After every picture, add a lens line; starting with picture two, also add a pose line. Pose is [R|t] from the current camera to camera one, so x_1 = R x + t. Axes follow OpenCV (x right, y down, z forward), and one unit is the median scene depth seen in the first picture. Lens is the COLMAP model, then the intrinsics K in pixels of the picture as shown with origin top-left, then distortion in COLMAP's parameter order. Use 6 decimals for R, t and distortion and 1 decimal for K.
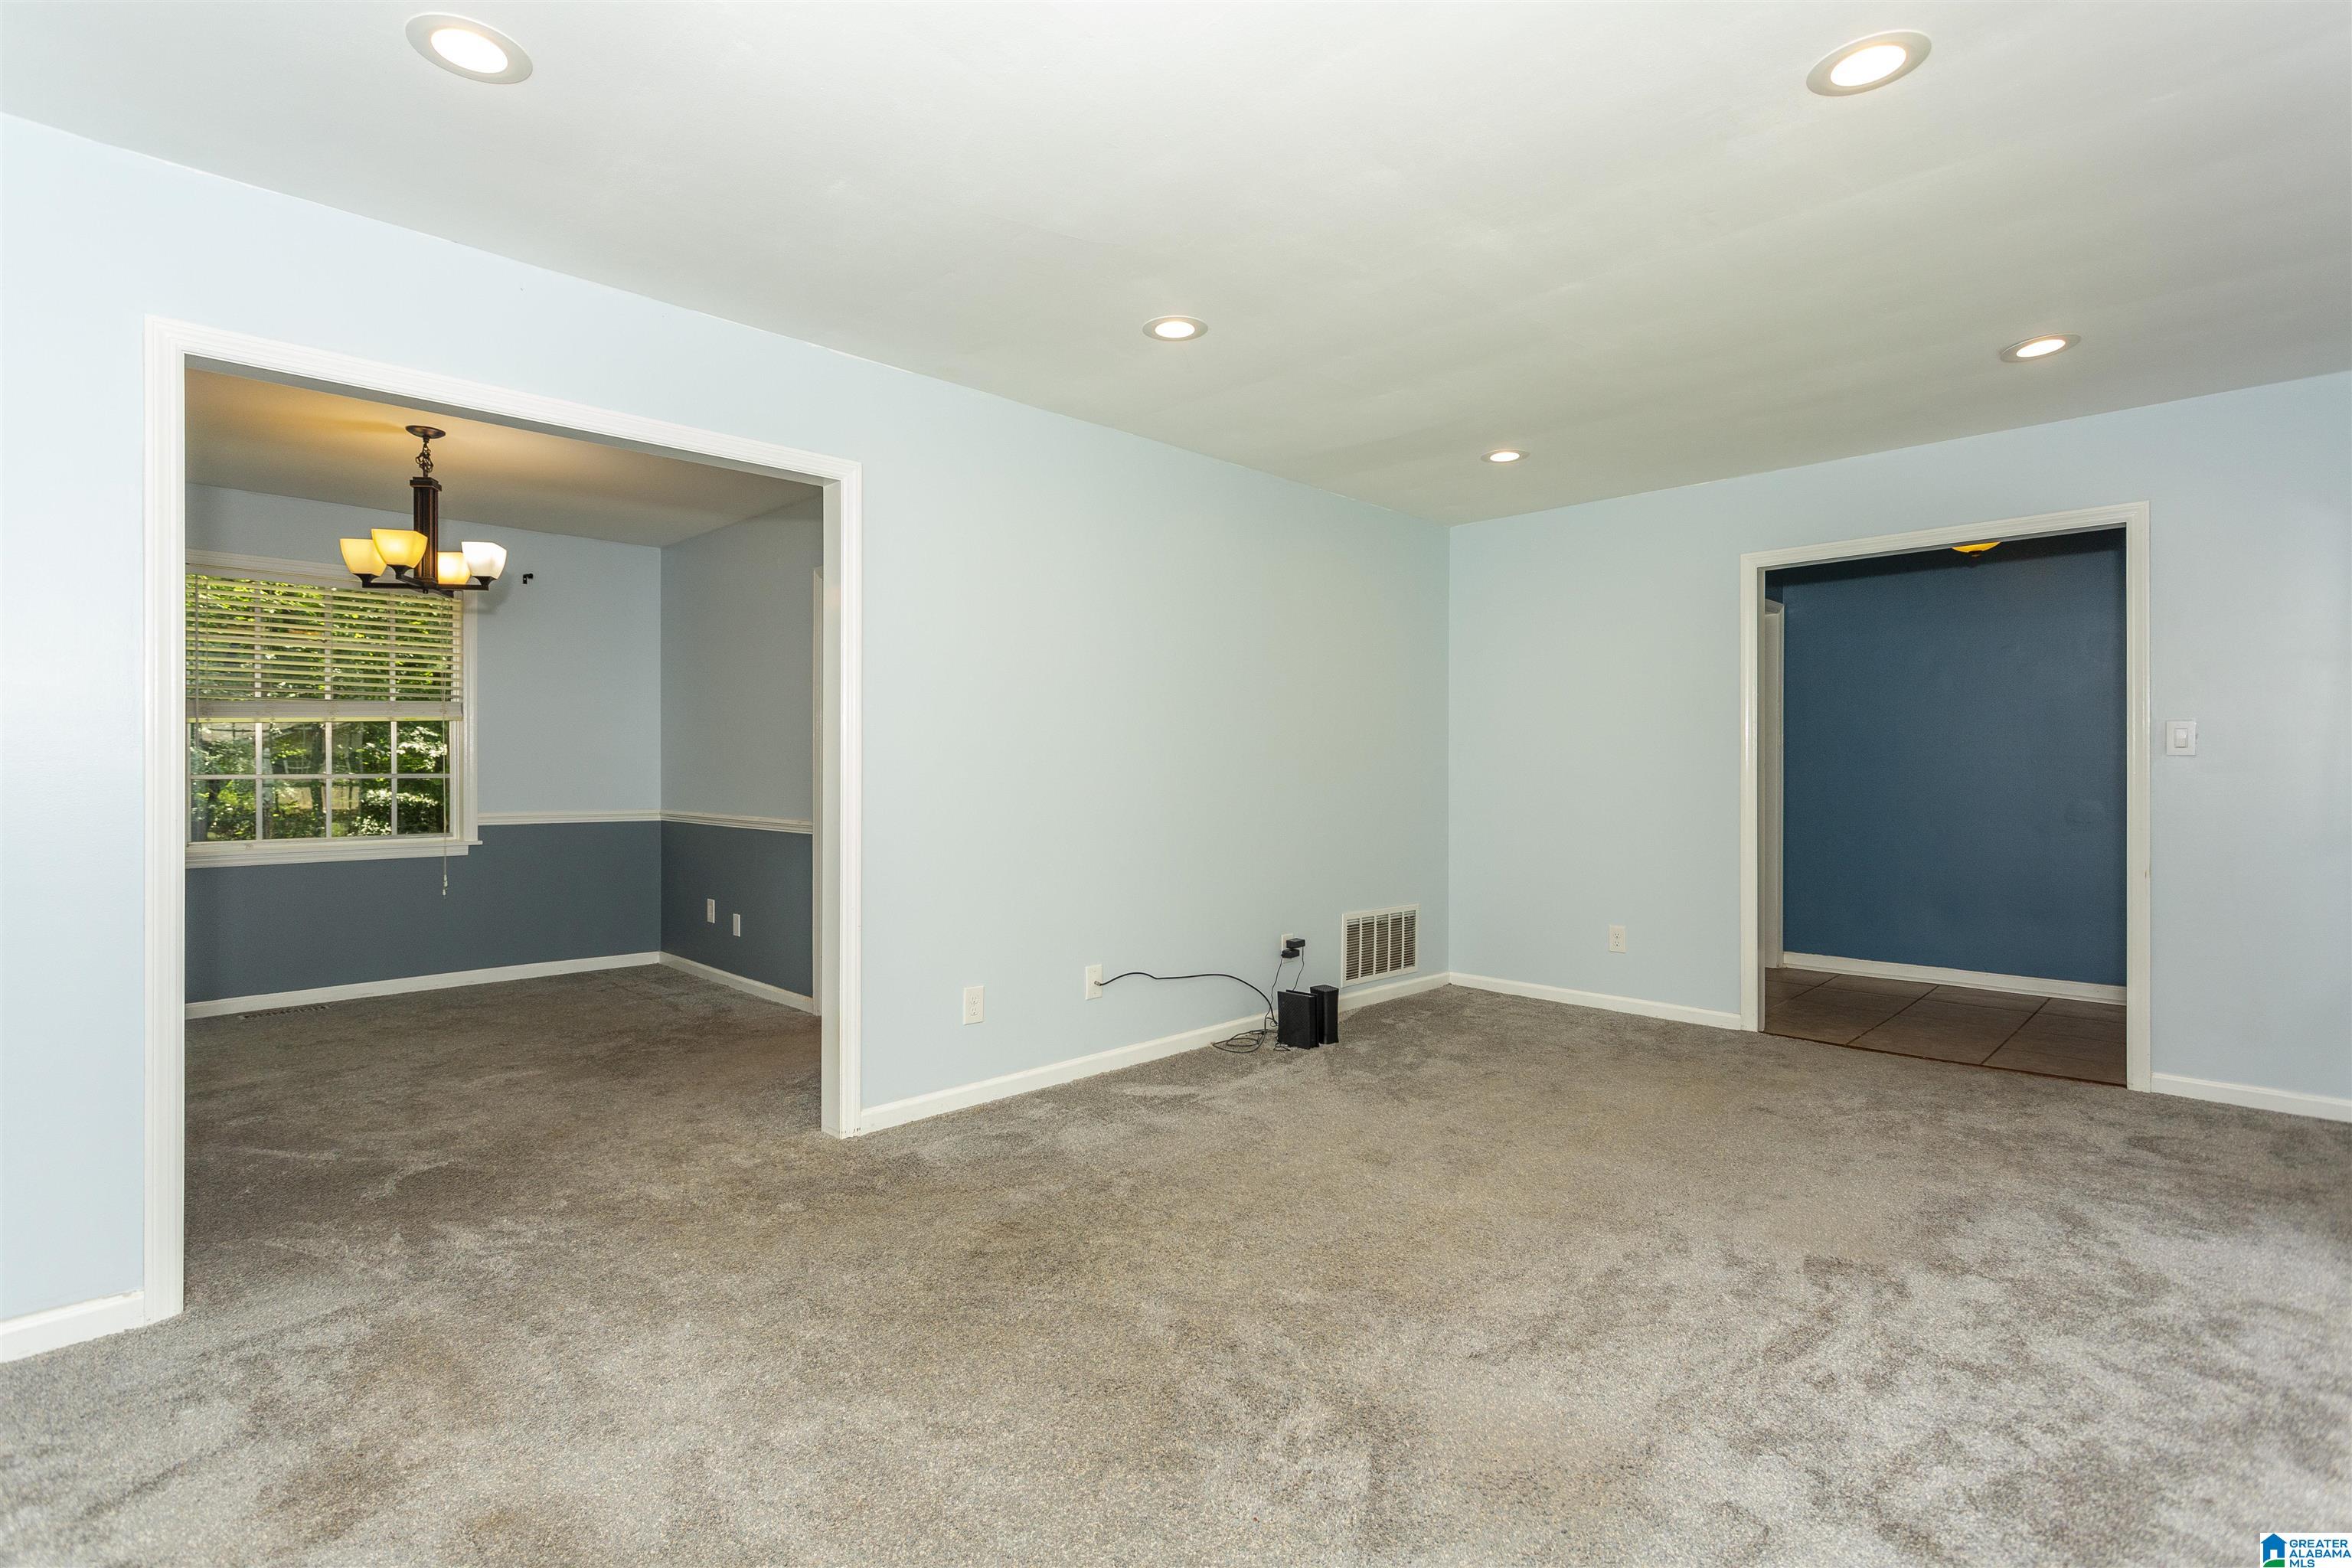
lens RADIAL K [[1109.7, 0, 1186.0], [0, 1109.7, 778.7], [0, 0, 1]] dist [0.004687, 0.000607]
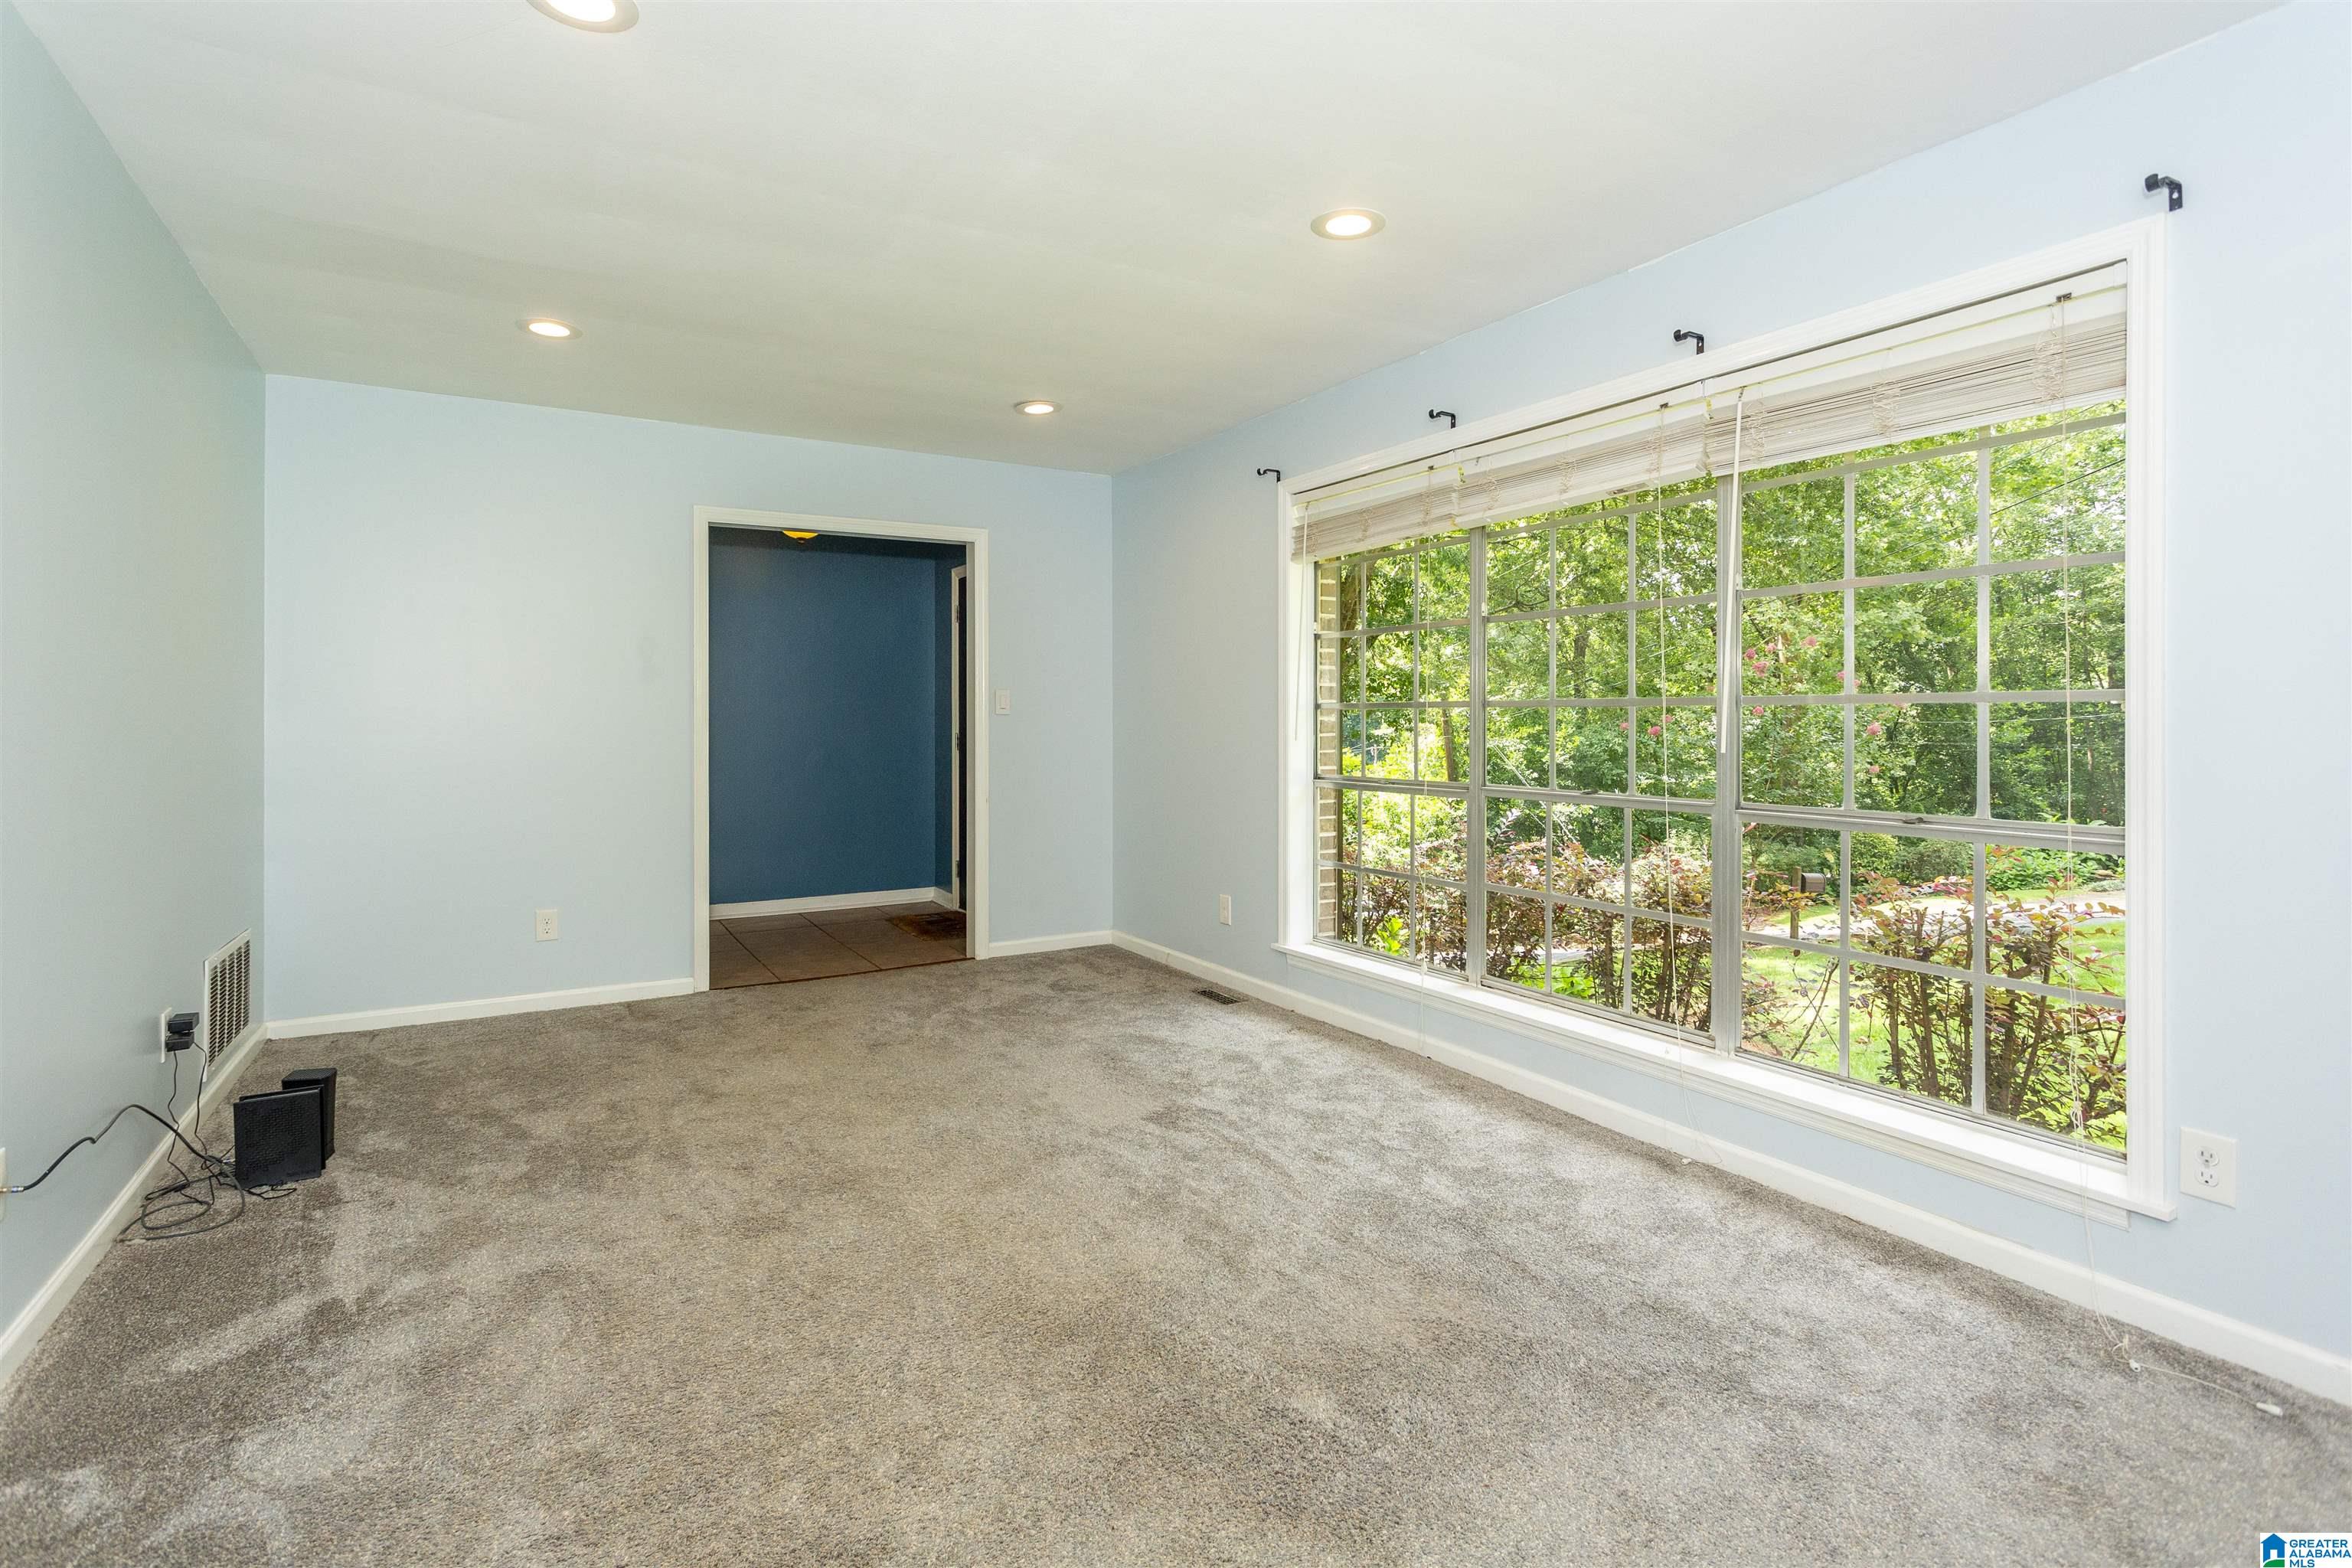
lens RADIAL K [[1109.7, 0, 1154.1], [0, 1109.7, 736.6], [0, 0, 1]] dist [0.004687, 0.000607]
pose [[0.277100, -0.012164, 0.960764, -0.422500], [0.011117, 0.999894, 0.009453, -0.004507], [-0.960777, 0.008061, 0.277206, 0.442041]]
